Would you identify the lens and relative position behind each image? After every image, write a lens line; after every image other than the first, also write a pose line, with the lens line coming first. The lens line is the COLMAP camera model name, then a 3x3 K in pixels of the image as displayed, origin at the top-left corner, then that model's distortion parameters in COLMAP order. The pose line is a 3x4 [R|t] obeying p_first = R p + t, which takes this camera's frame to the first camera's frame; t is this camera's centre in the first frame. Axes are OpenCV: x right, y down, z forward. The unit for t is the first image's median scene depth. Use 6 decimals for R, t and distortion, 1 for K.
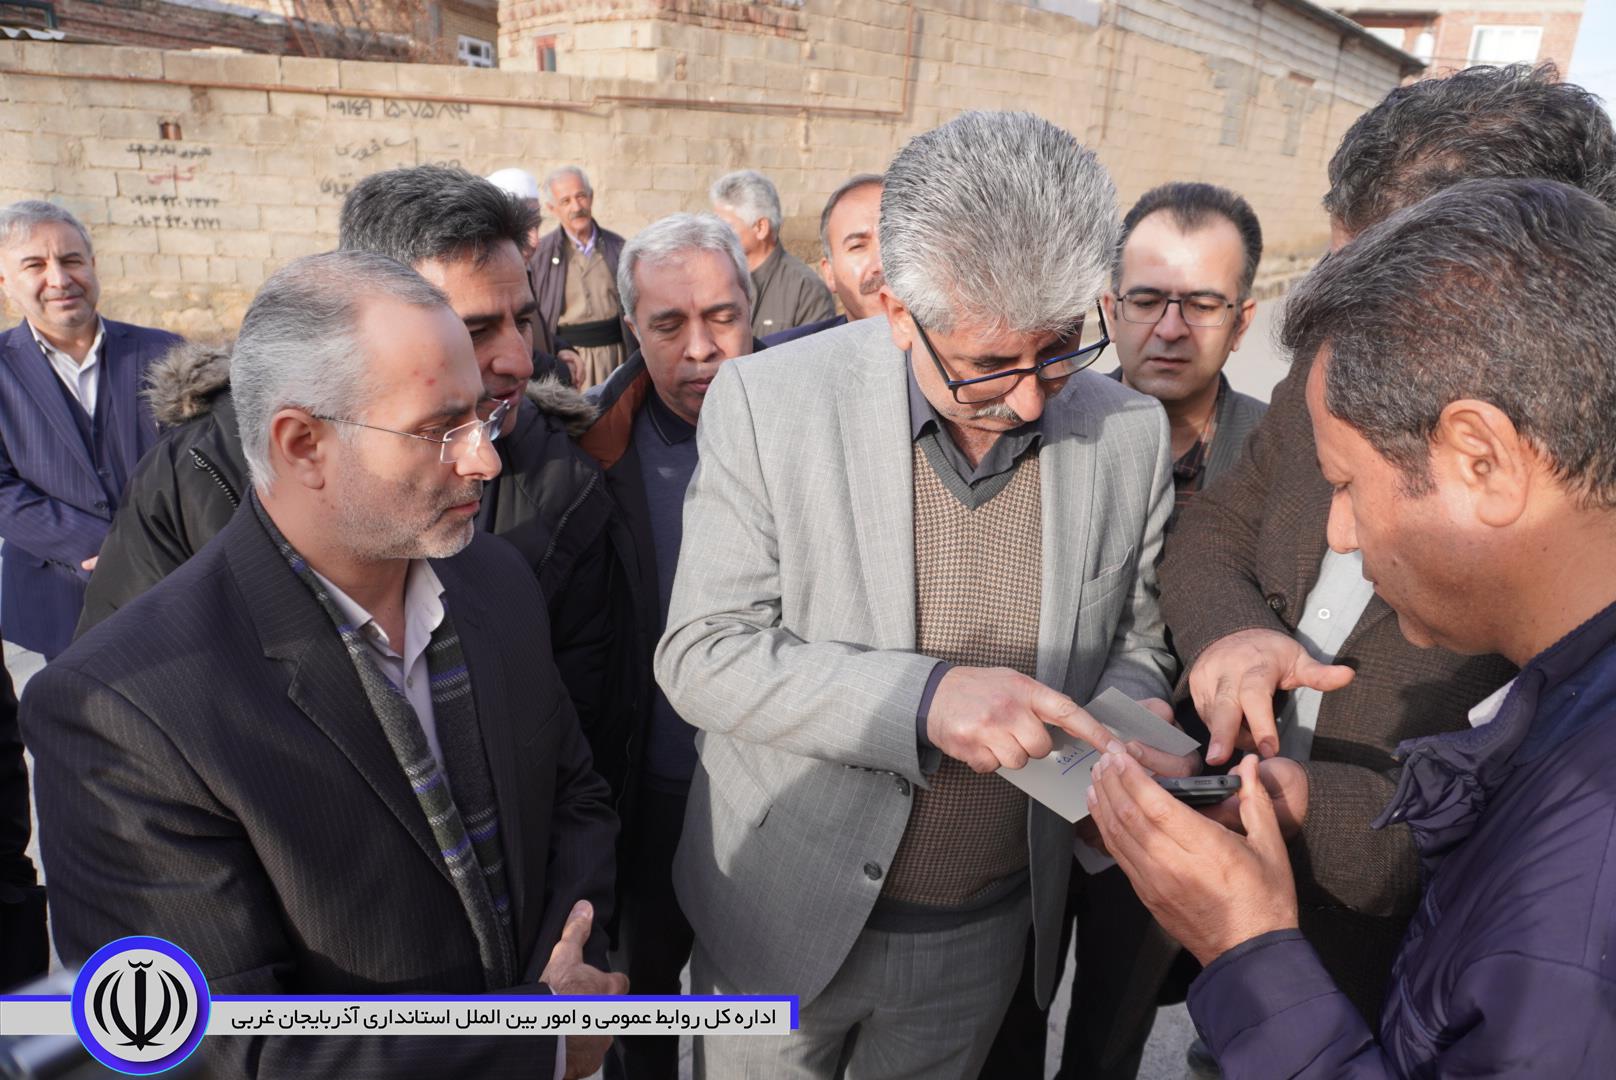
lens RADIAL K [[1086.7, 0, 808.0], [0, 1086.7, 540.0], [0, 0, 1]] dist [-0.055309, 0.034085]
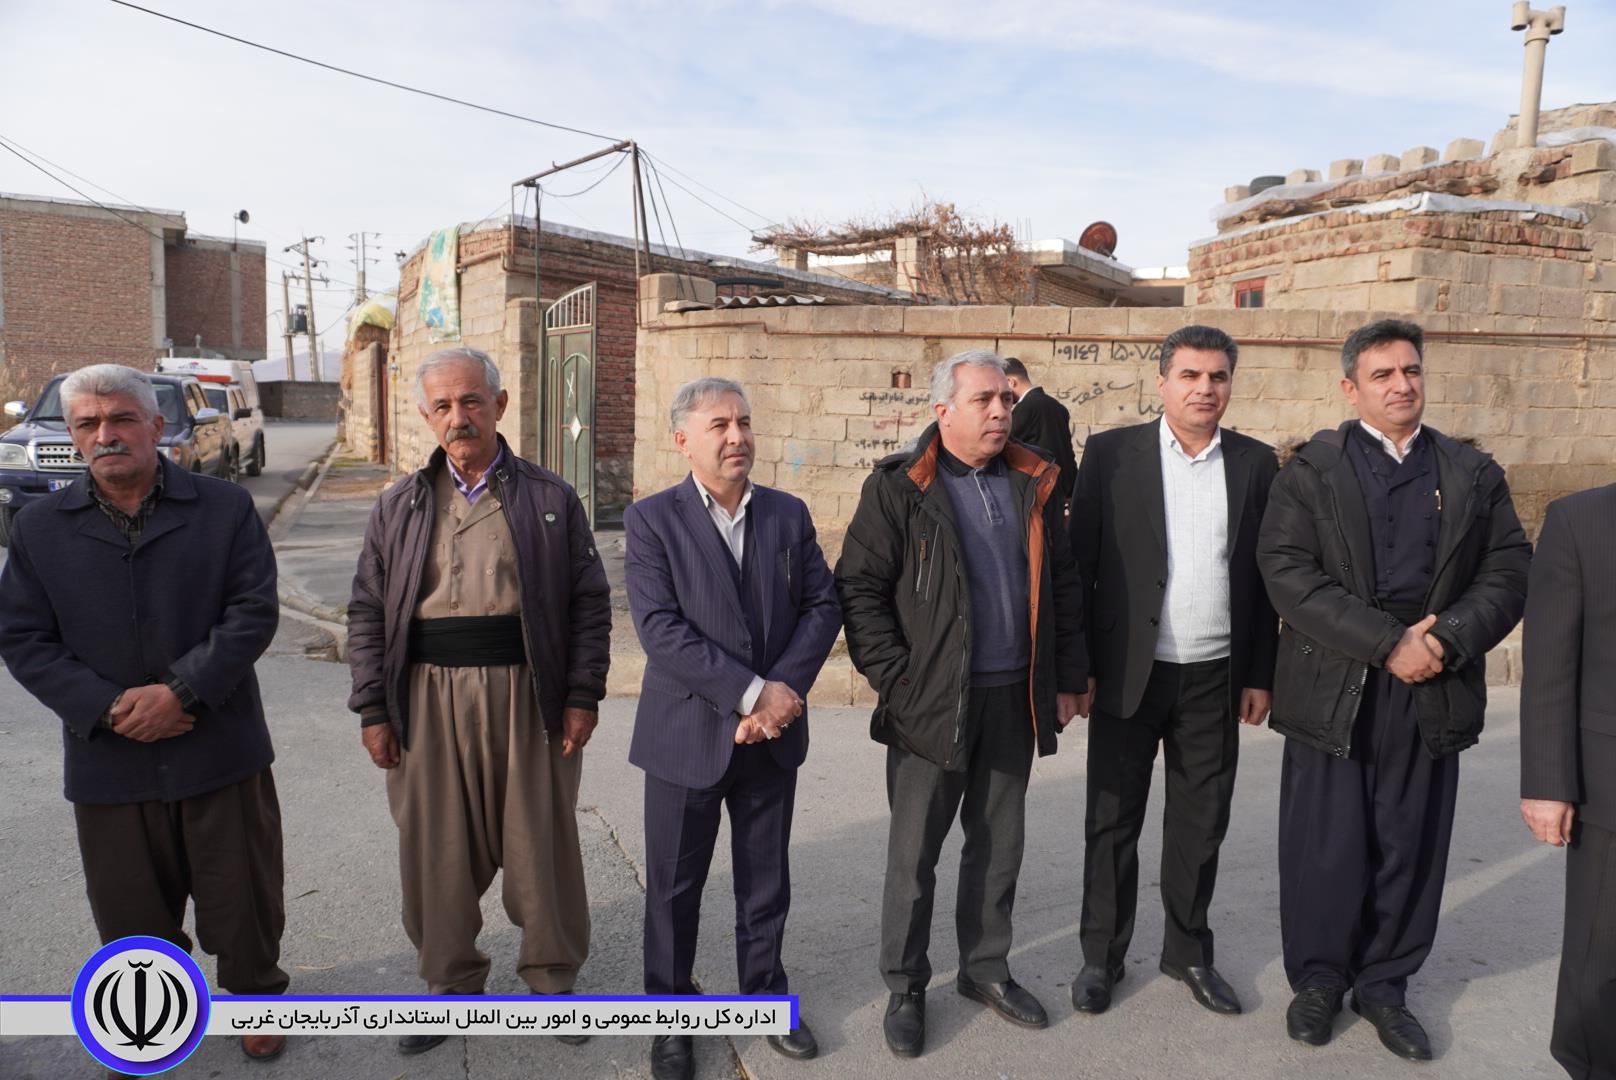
lens RADIAL K [[1081.1, 0, 808.0], [0, 1081.1, 540.0], [0, 0, 1]] dist [-0.046733, 0.034609]
pose [[0.904236, 0.023811, -0.426370, -0.203787], [-0.121531, 0.971506, -0.203484, -0.006470], [0.409376, 0.235815, 0.881364, 0.065744]]
